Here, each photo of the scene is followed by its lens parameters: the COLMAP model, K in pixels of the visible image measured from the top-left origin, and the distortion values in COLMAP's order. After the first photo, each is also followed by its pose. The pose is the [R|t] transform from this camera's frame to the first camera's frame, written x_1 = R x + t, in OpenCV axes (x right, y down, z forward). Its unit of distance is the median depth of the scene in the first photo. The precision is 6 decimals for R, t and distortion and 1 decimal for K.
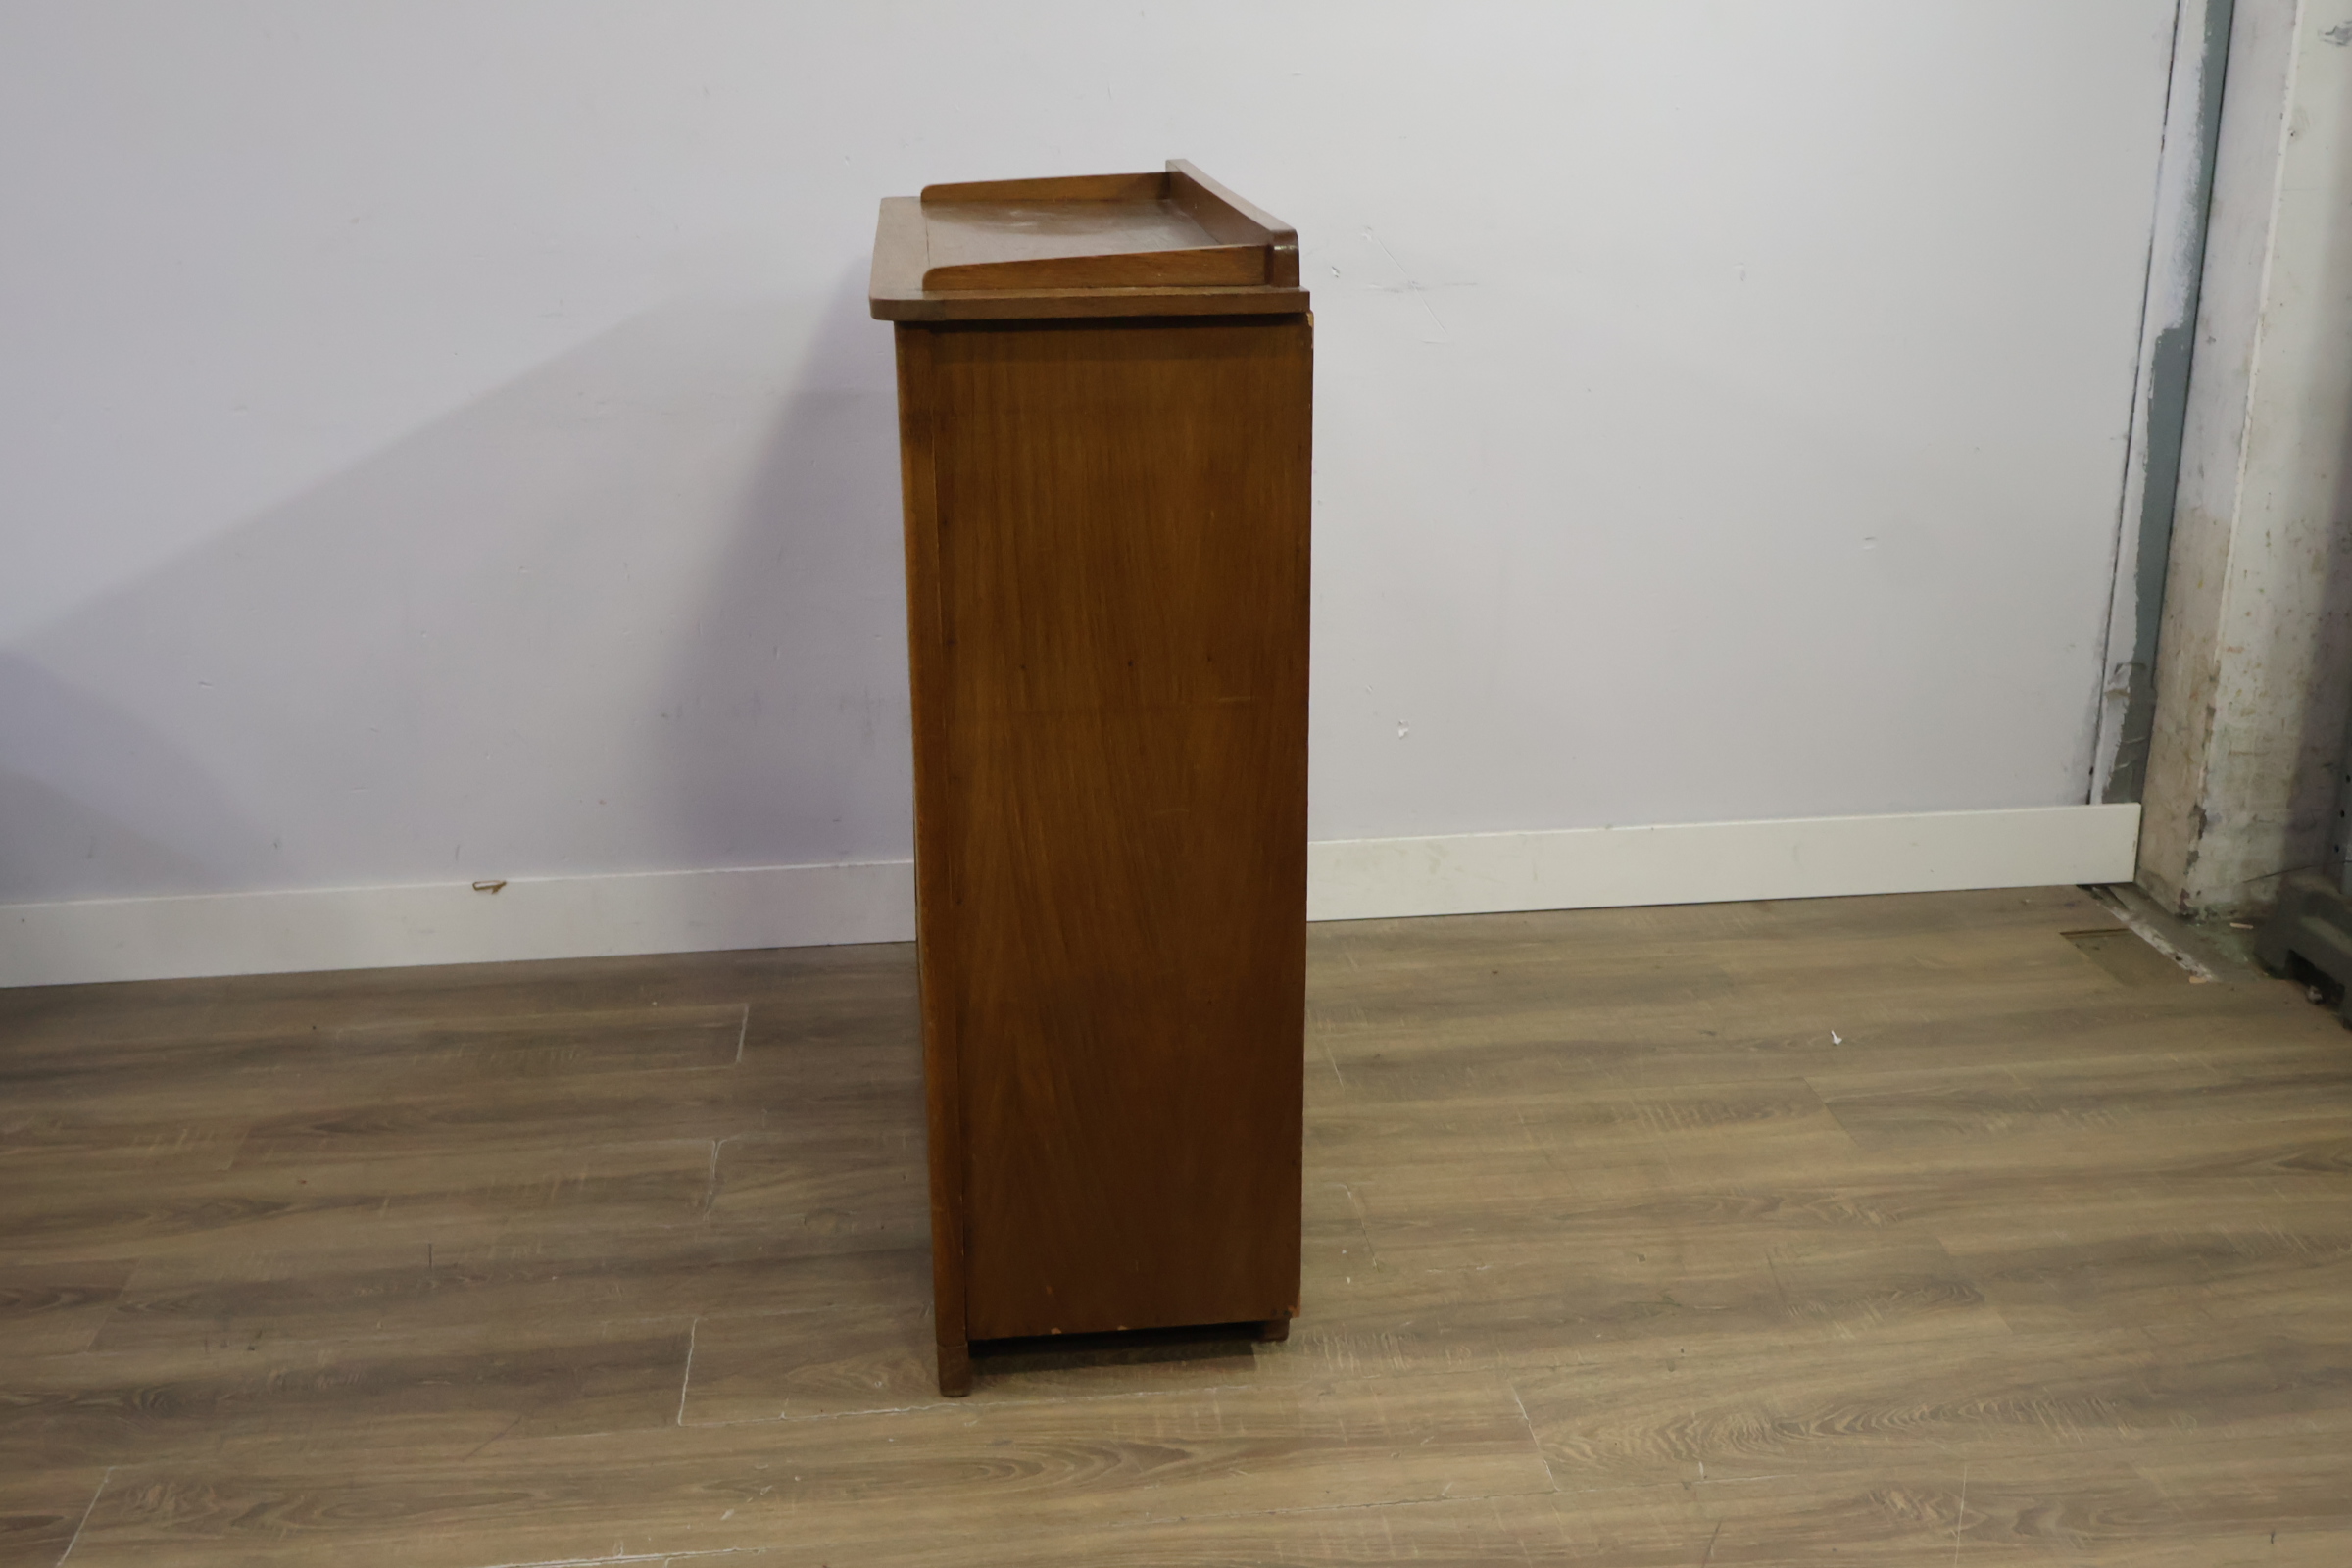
lens RADIAL K [[2576.2, 0, 1169.8], [0, 2576.2, 783.3], [0, 0, 1]] dist [0.003304, -0.005370]
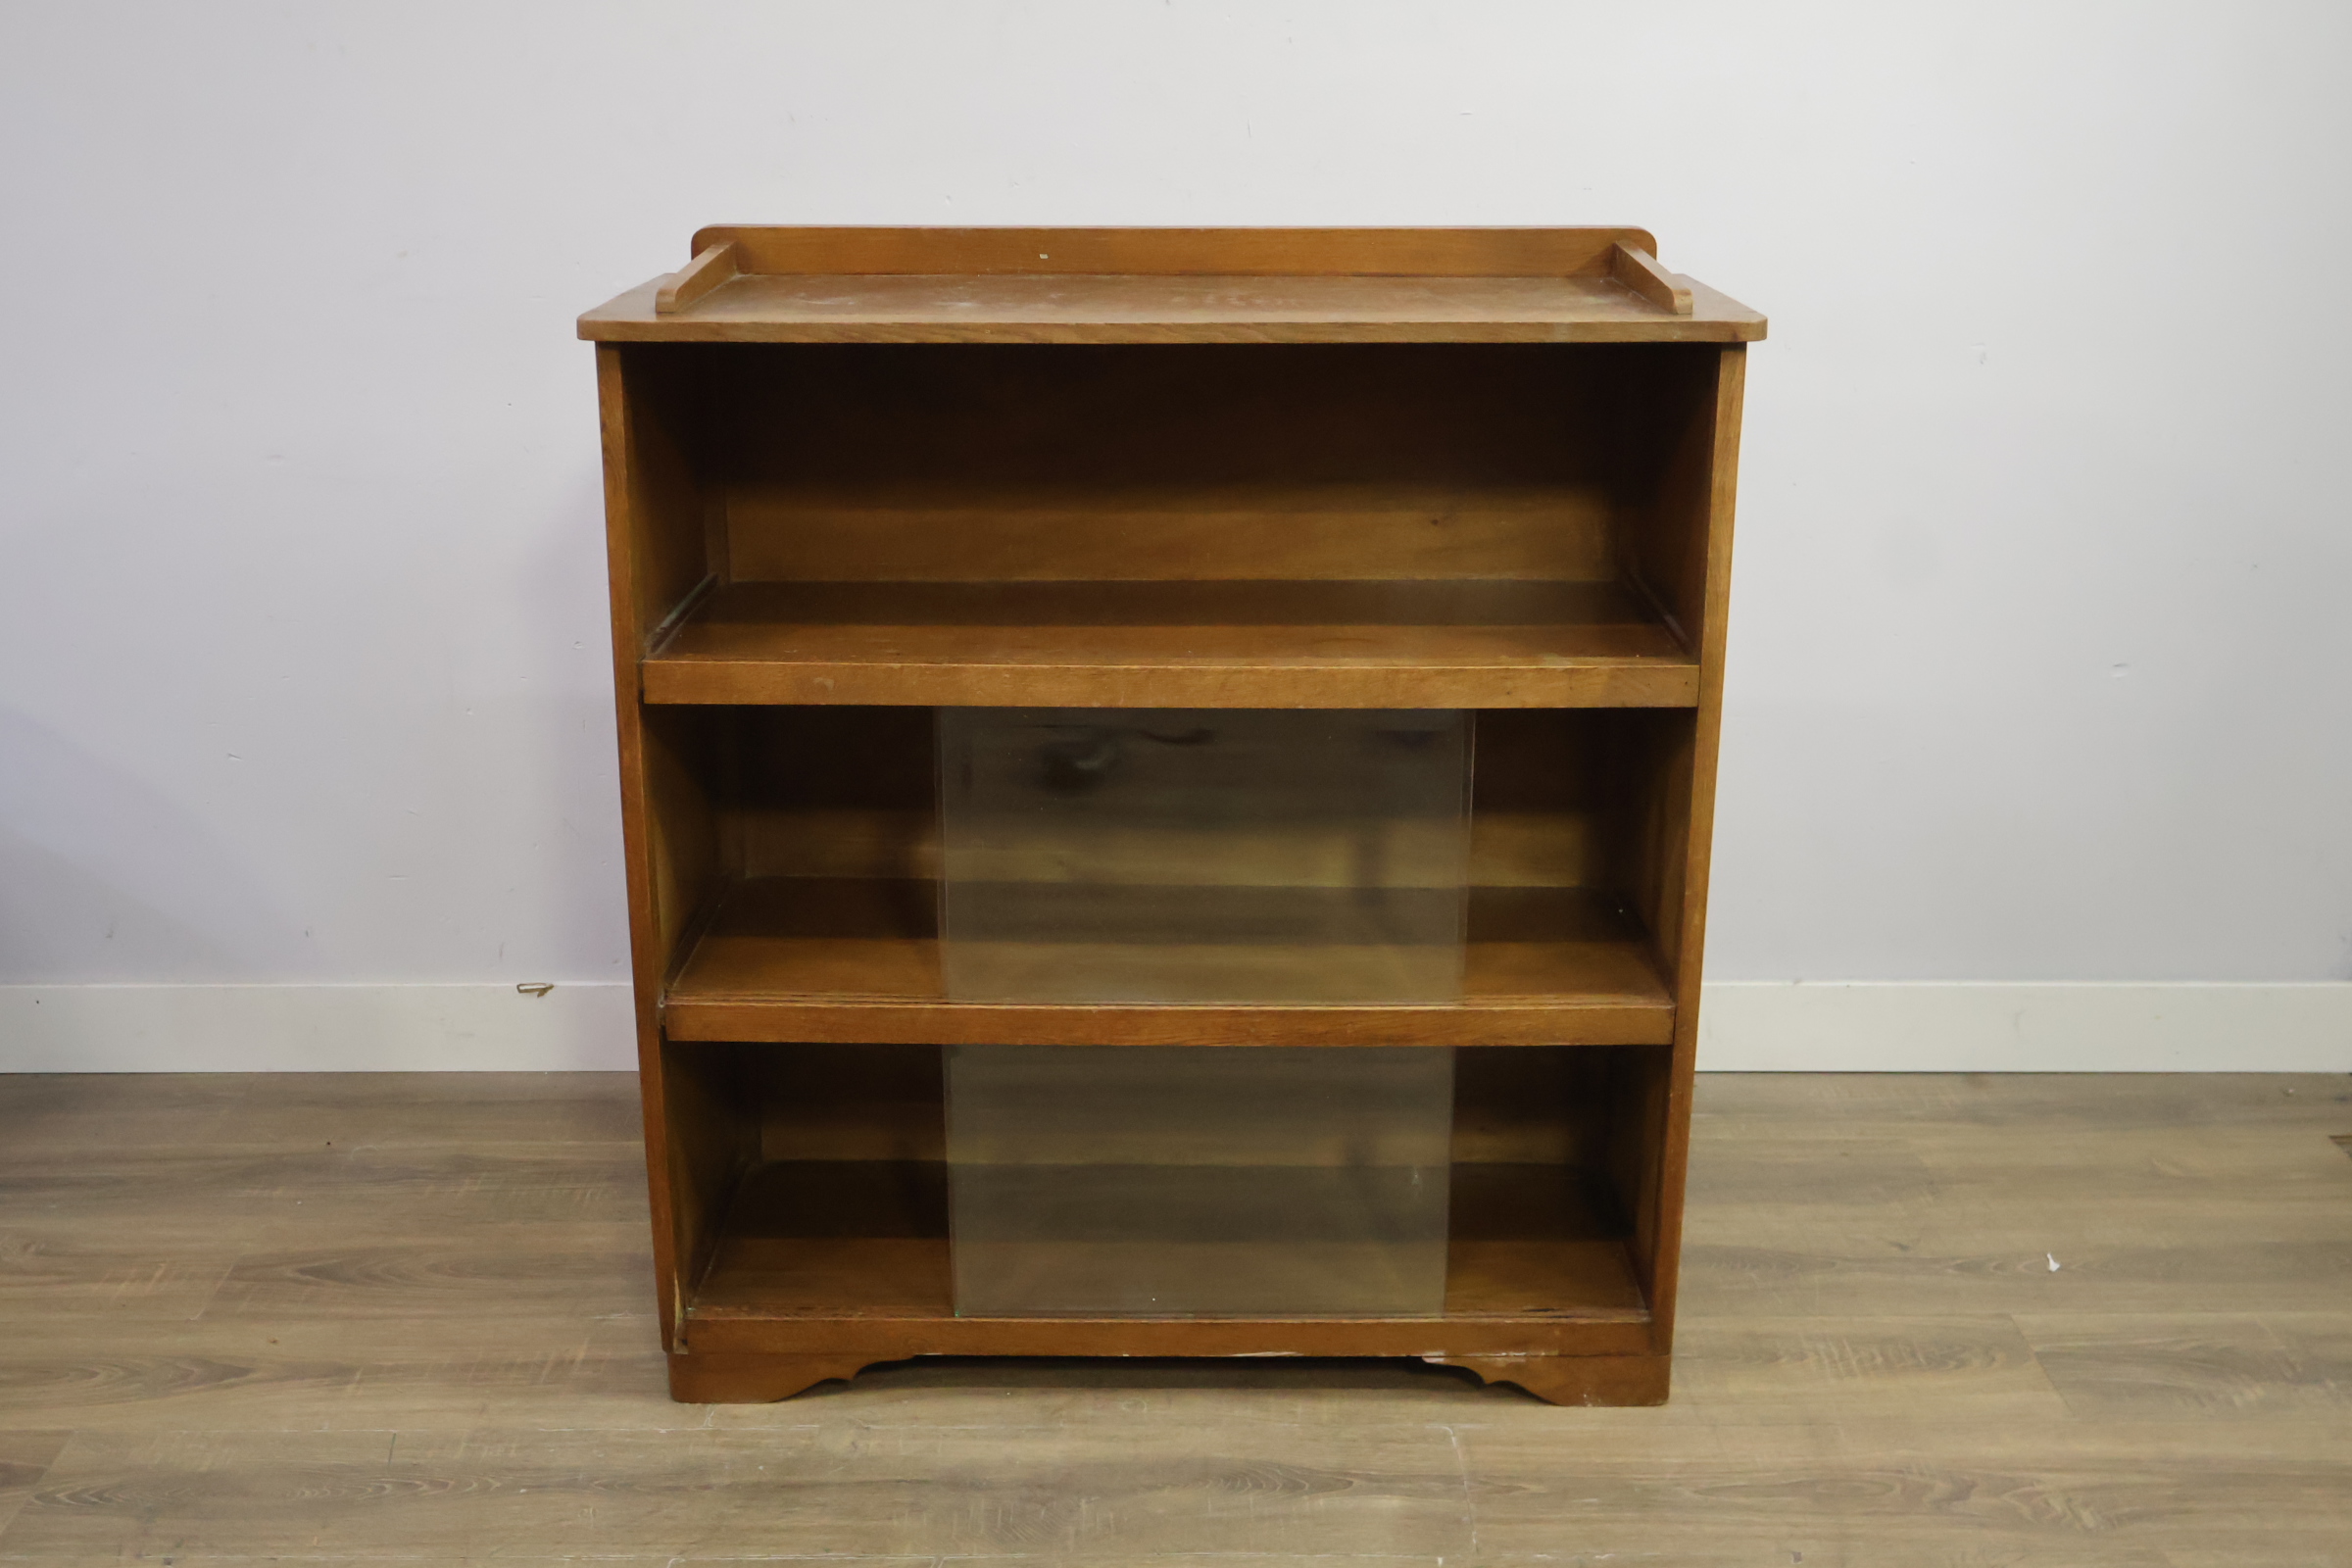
lens RADIAL K [[2538.1, 0, 1173.8], [0, 2538.1, 783.8], [0, 0, 1]] dist [-0.004358, 0.016783]
pose [[0.995077, 0.043538, -0.089030, 0.040383], [-0.043109, 0.999048, 0.006741, -0.054726], [0.089239, -0.002870, 0.996006, 0.151039]]
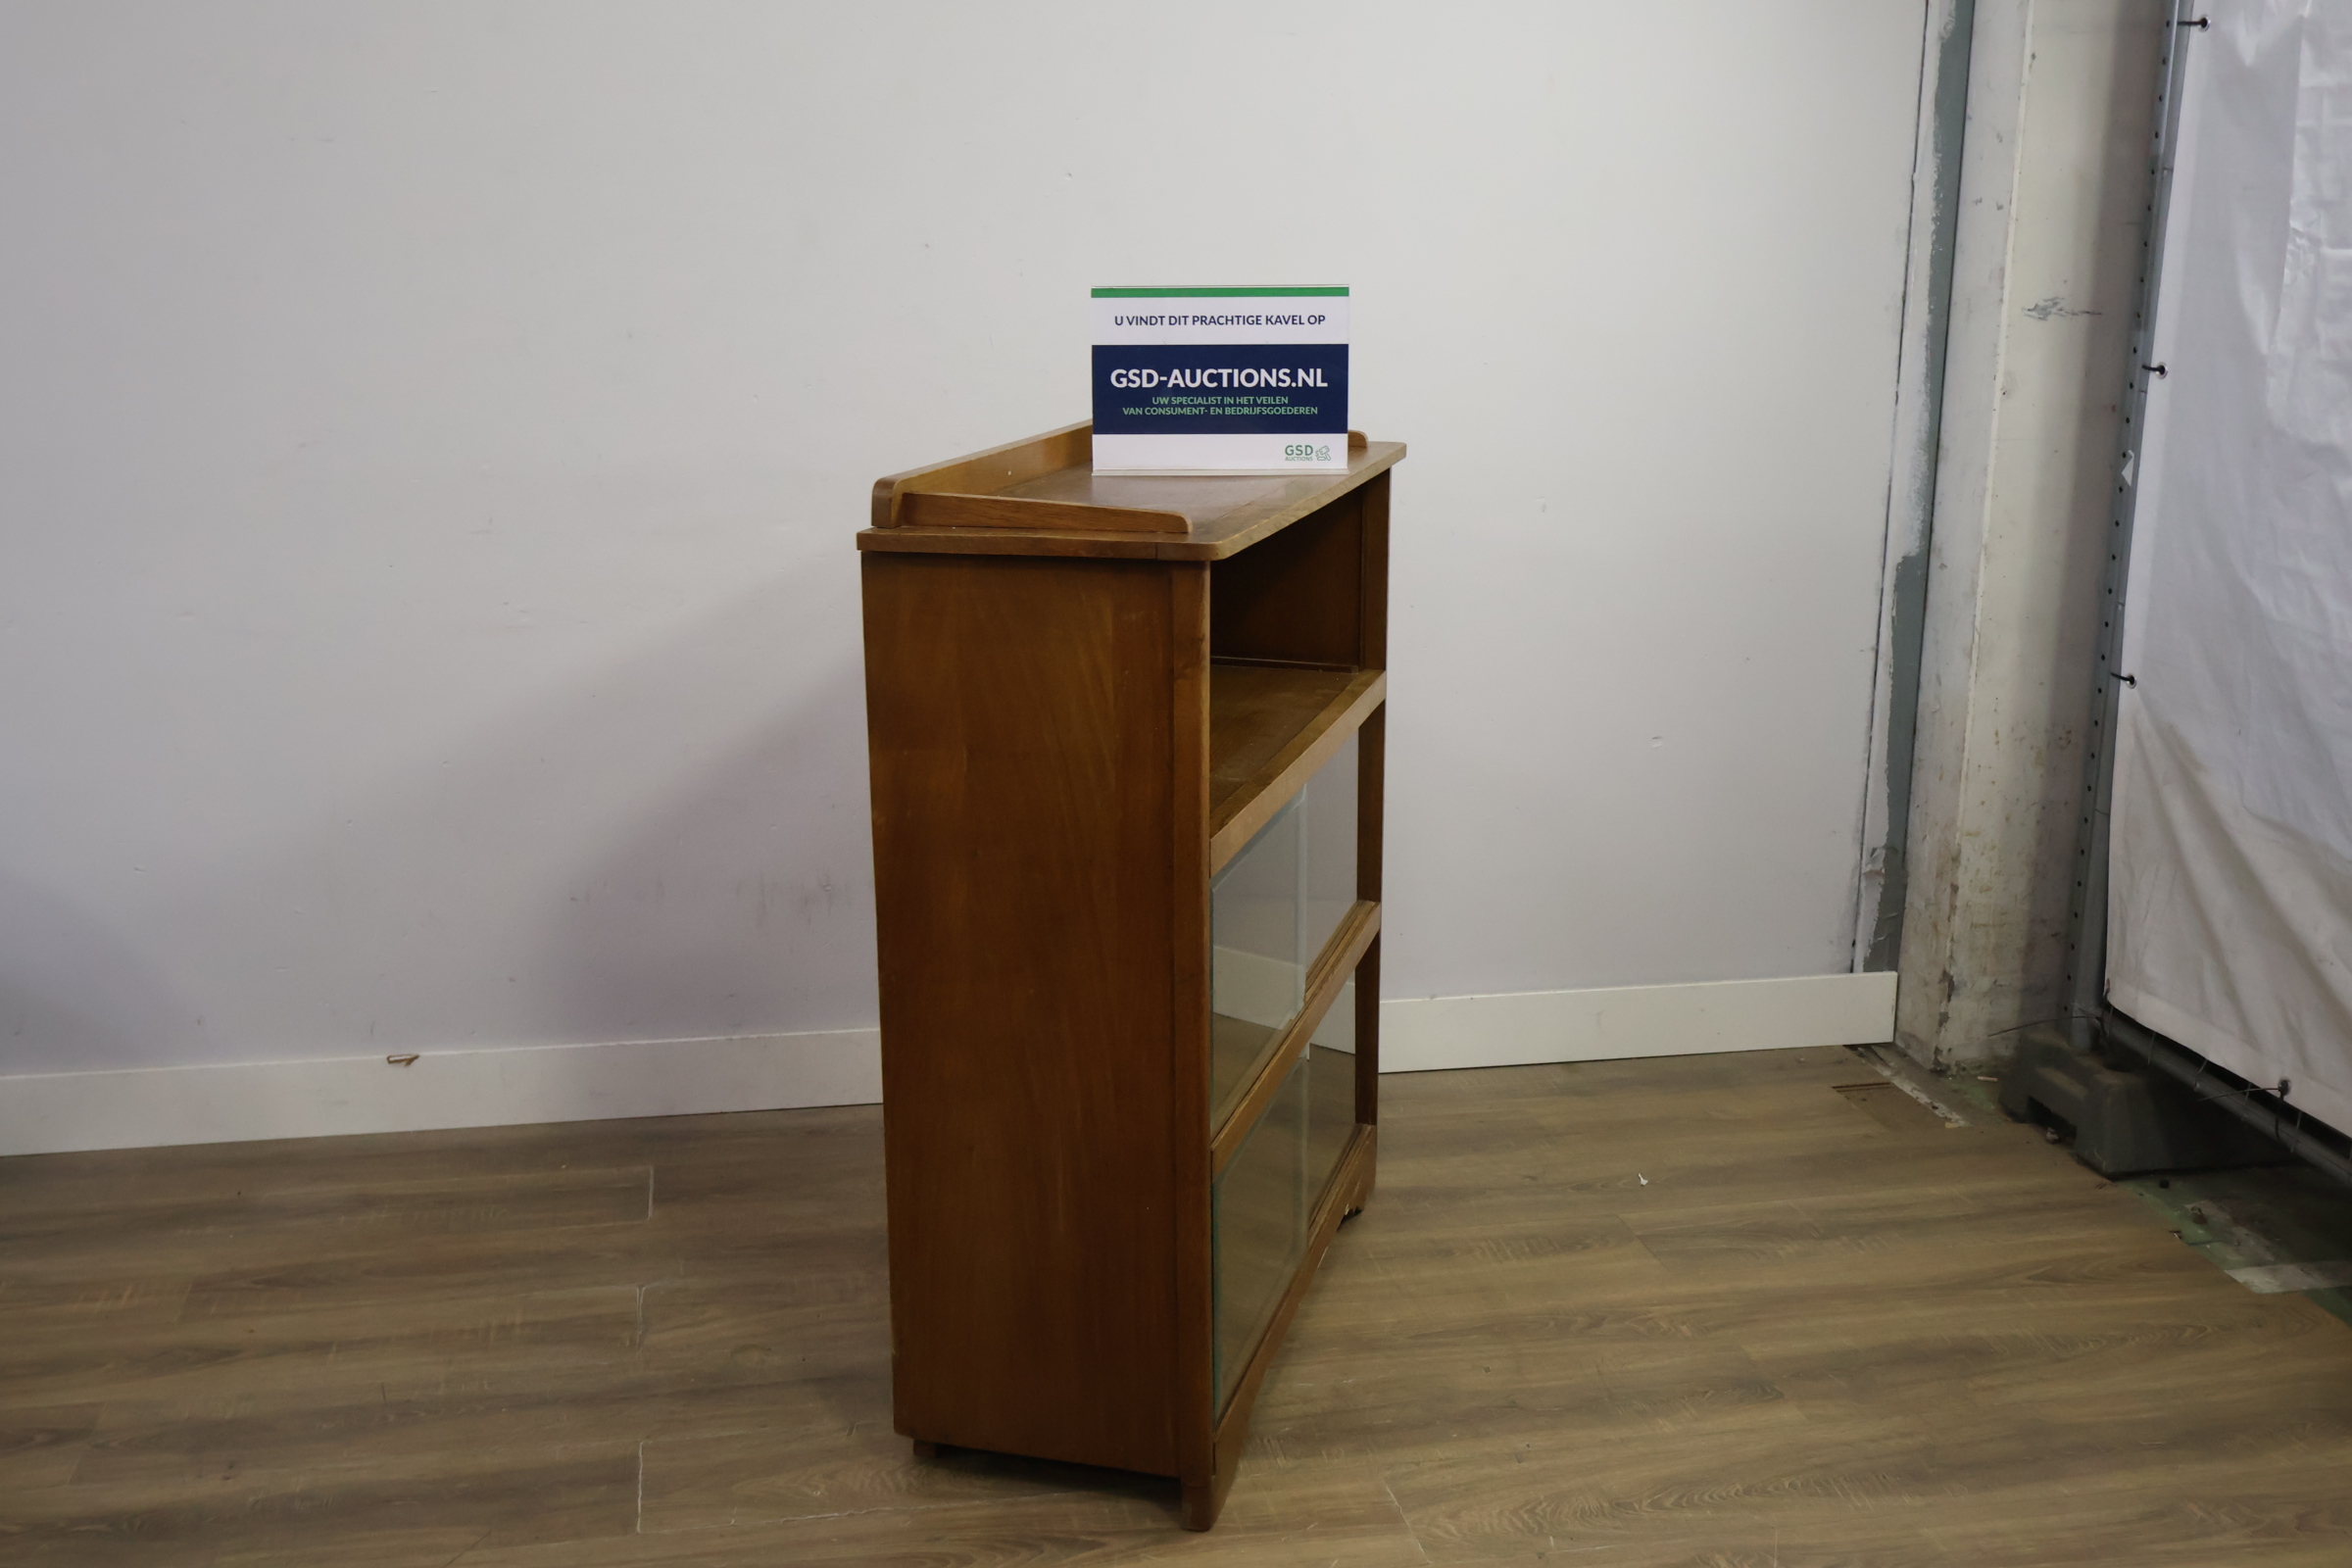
lens RADIAL K [[2598.9, 0, 1178.4], [0, 2598.9, 746.6], [0, 0, 1]] dist [-0.013947, 0.013560]
pose [[0.995287, 0.000777, 0.096968, -0.055299], [0.008352, 0.995565, -0.093703, 0.016286], [-0.096611, 0.094071, 0.990867, -0.124384]]
